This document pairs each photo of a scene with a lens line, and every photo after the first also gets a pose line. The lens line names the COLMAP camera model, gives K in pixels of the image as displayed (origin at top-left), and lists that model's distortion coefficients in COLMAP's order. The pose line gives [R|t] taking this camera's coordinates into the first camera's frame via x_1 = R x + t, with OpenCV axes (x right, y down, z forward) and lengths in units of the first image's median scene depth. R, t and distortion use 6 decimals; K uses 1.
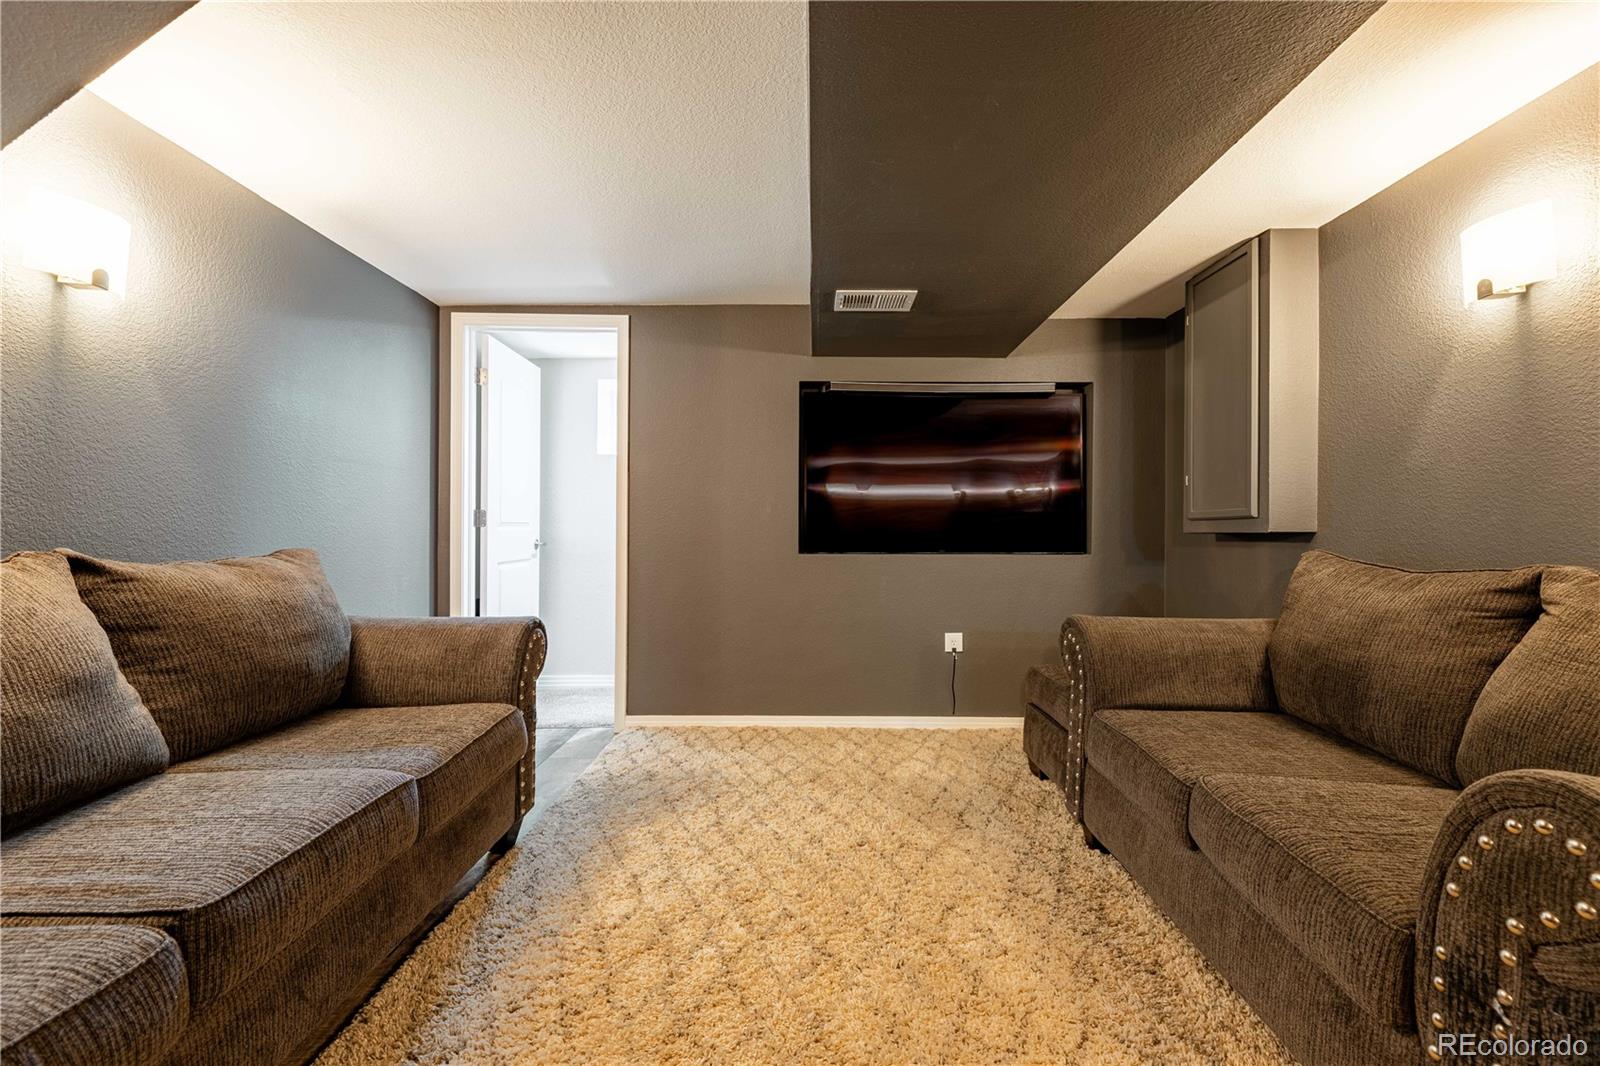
lens RADIAL K [[648.0, 0, 808.8], [0, 648.0, 529.4], [0, 0, 1]] dist [-0.000724, -0.000420]
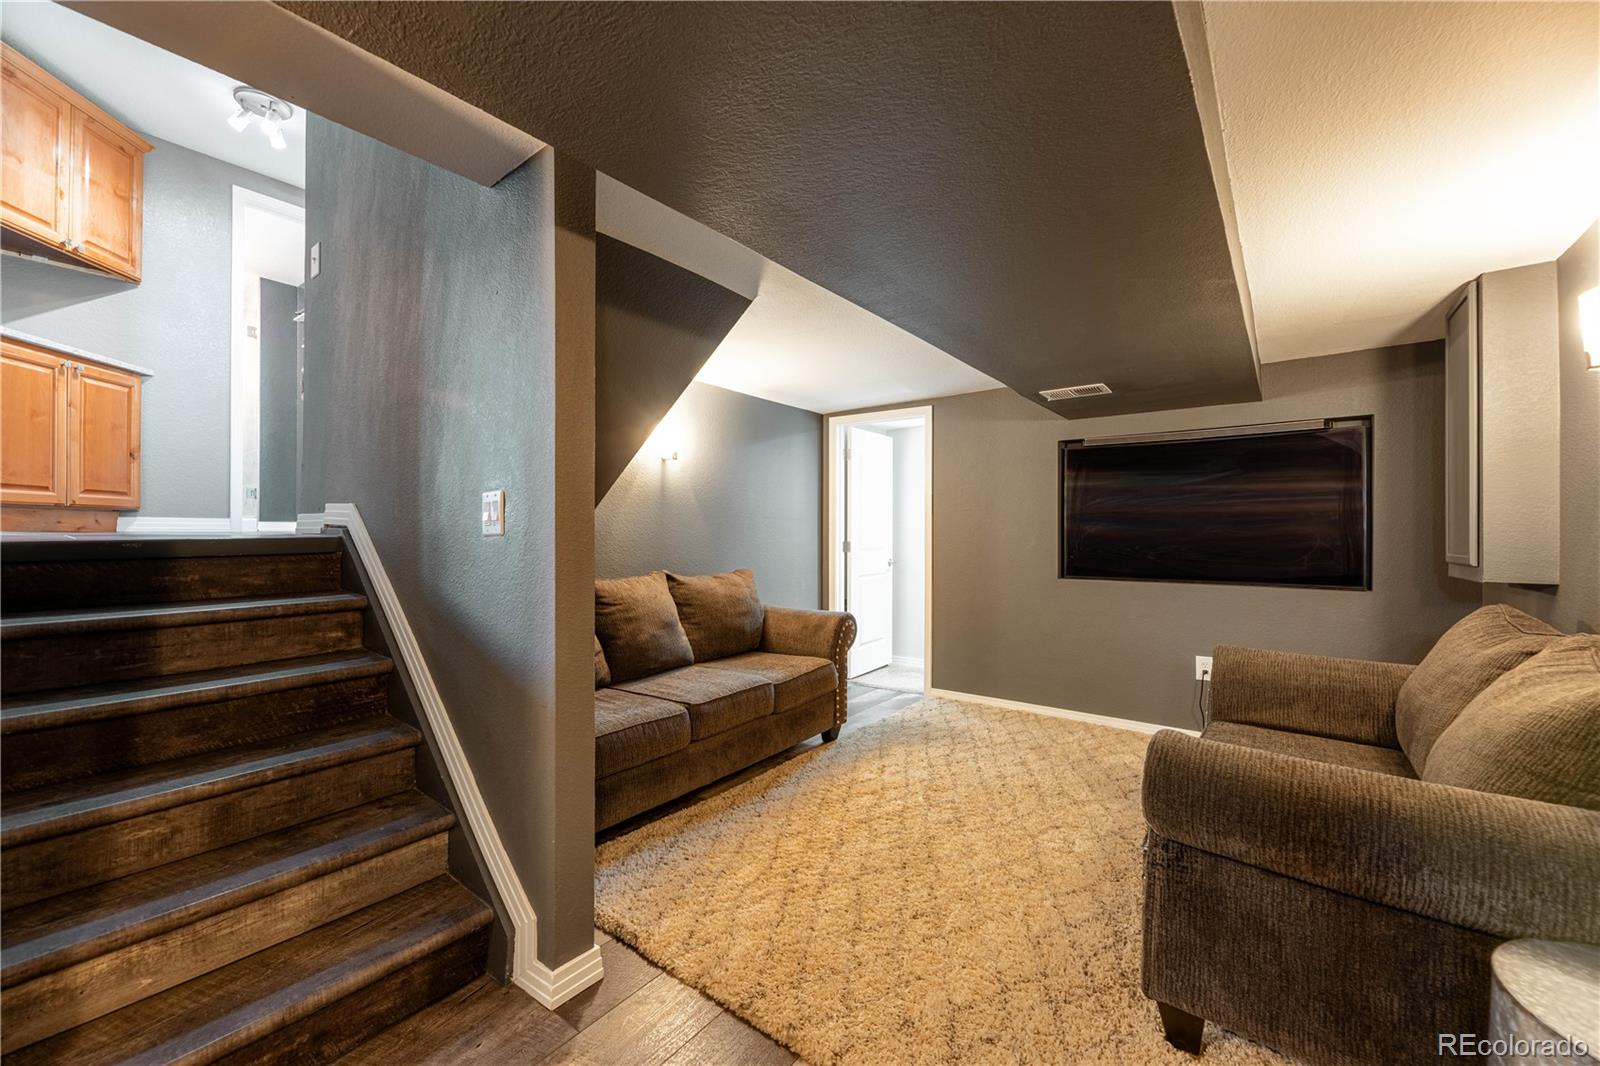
lens RADIAL K [[648.0, 0, 795.6], [0, 648.0, 531.0], [0, 0, 1]] dist [-0.000724, -0.000420]
pose [[0.786867, -0.002929, -0.617116, 0.565028], [0.002365, 0.999996, -0.001730, -0.084625], [0.617119, -0.000098, 0.786870, -0.468994]]
